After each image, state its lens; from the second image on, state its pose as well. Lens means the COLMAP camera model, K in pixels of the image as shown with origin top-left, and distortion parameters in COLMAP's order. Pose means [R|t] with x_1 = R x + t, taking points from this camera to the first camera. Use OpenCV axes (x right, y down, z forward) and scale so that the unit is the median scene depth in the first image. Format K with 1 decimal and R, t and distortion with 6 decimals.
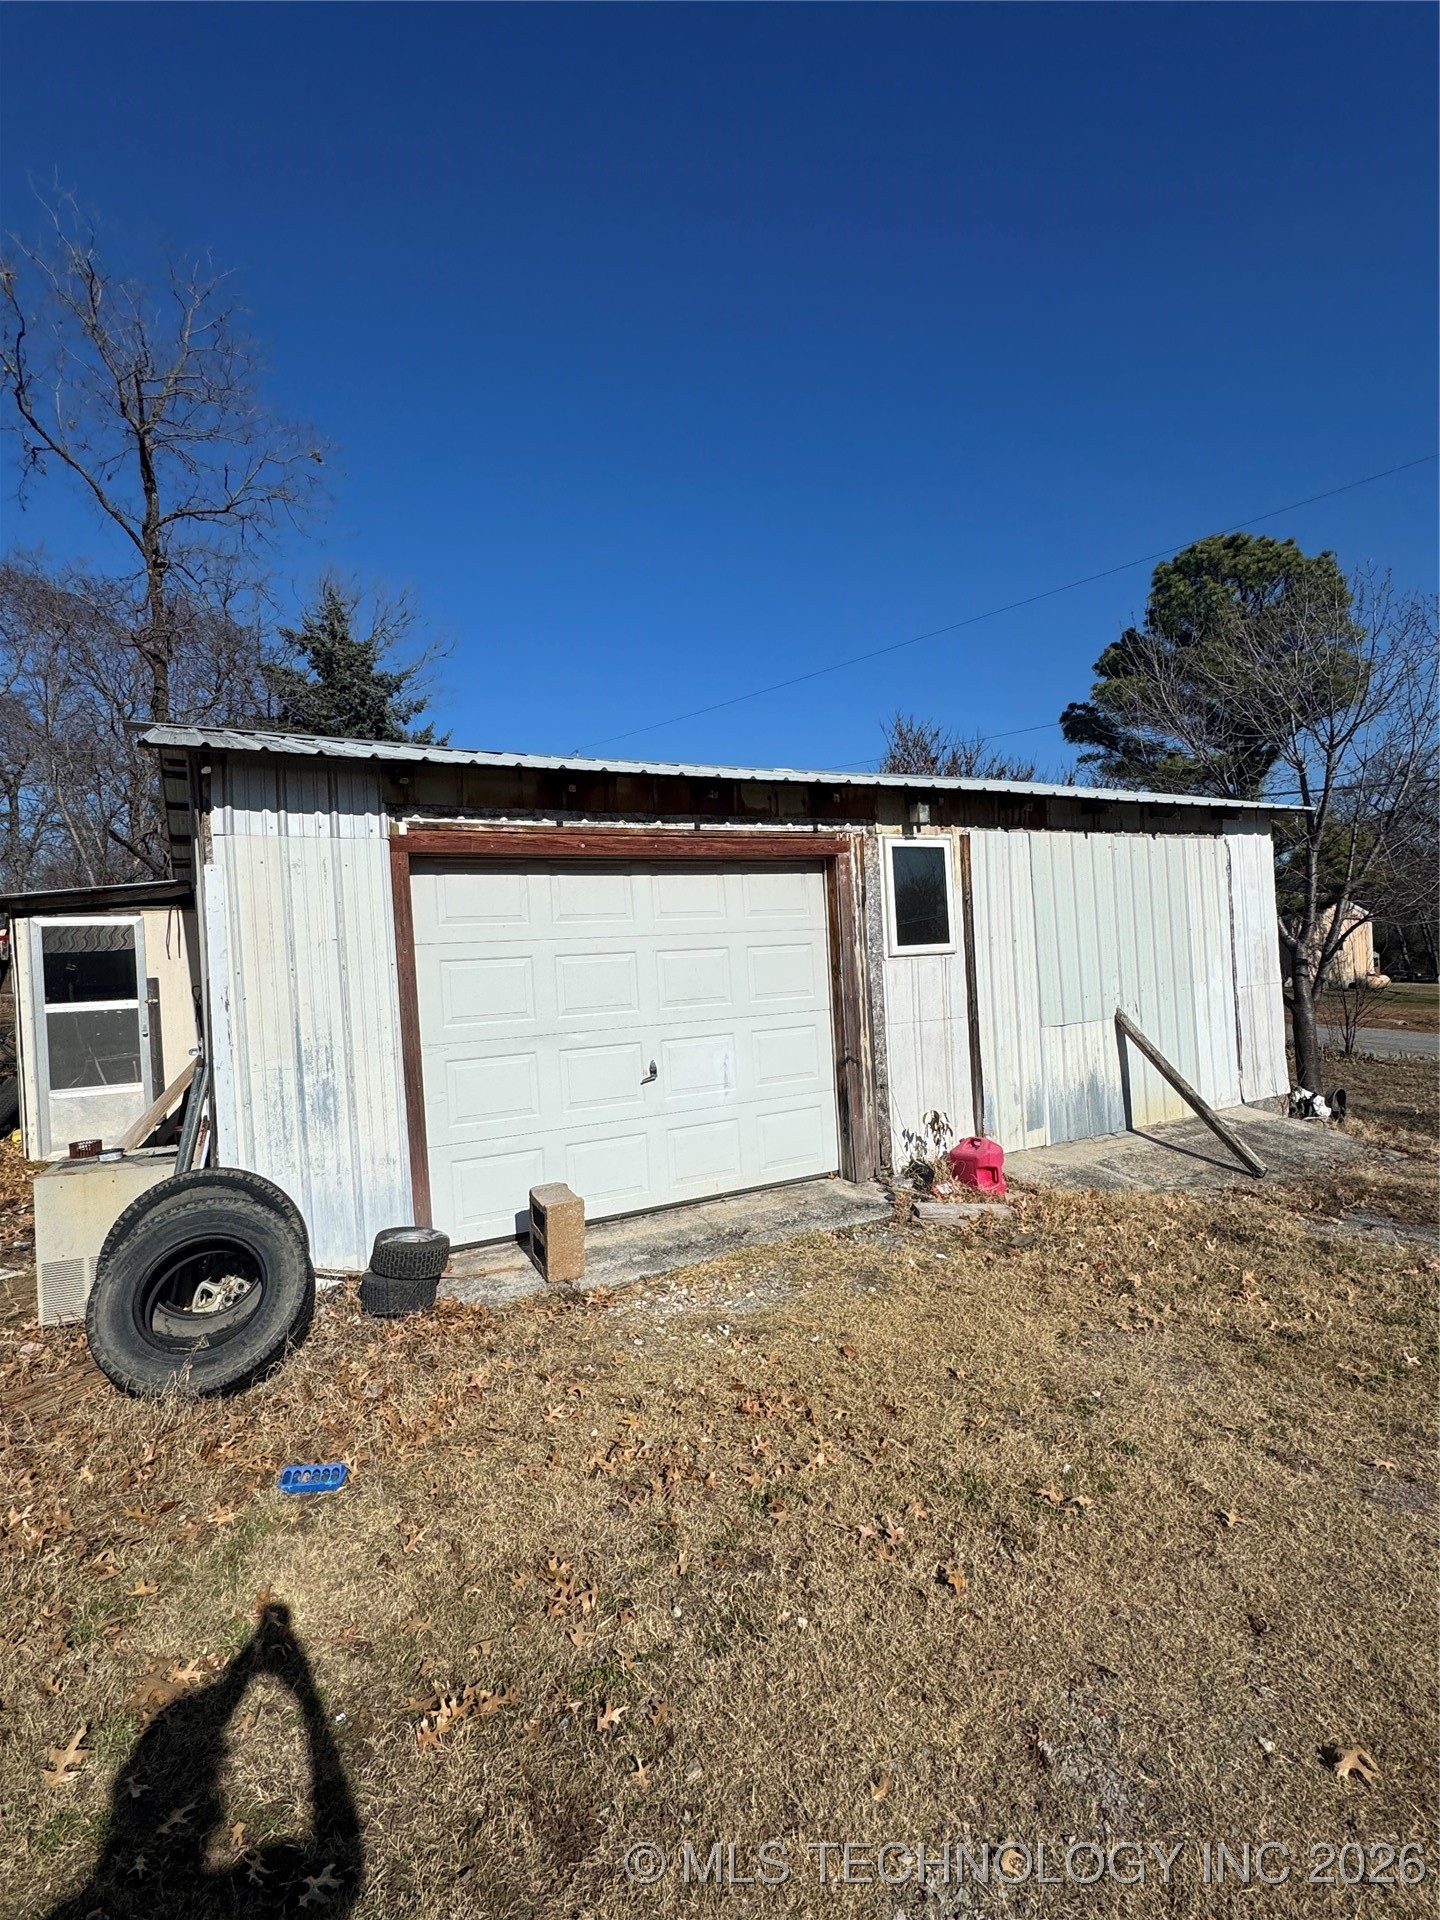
lens RADIAL K [[951.9, 0, 719.4], [0, 951.9, 960.8], [0, 0, 1]] dist [-0.004346, -0.001015]
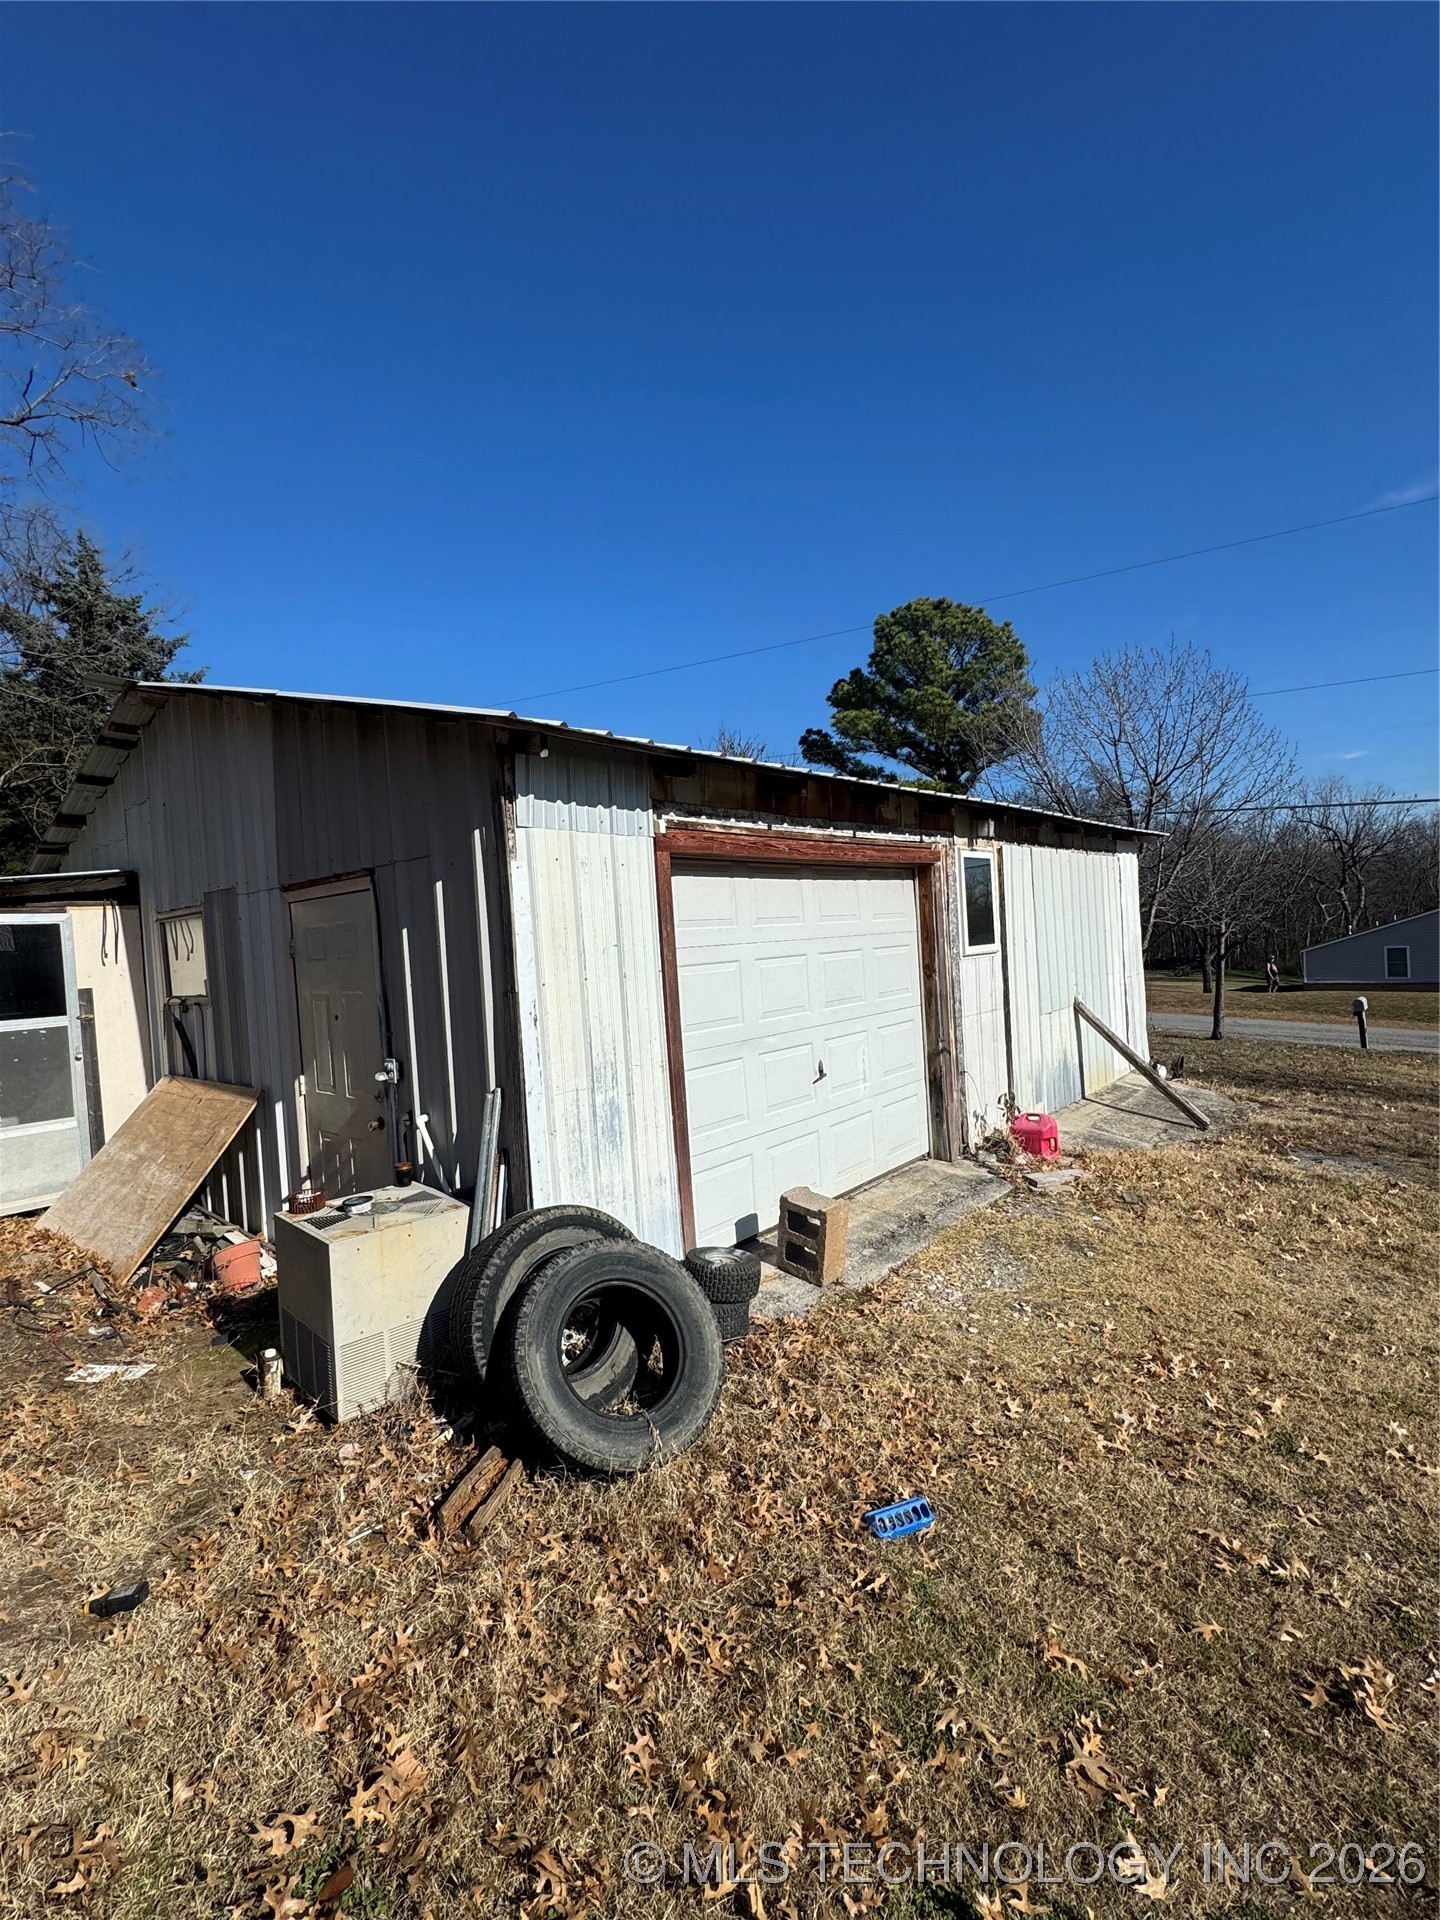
lens RADIAL K [[896.4, 0, 720.6], [0, 896.4, 959.5], [0, 0, 1]] dist [-0.003316, 0.000152]
pose [[0.939824, -0.010471, 0.341497, -0.489167], [0.008693, 0.999940, 0.006735, -0.011055], [-0.341547, -0.003361, 0.939859, 0.123916]]
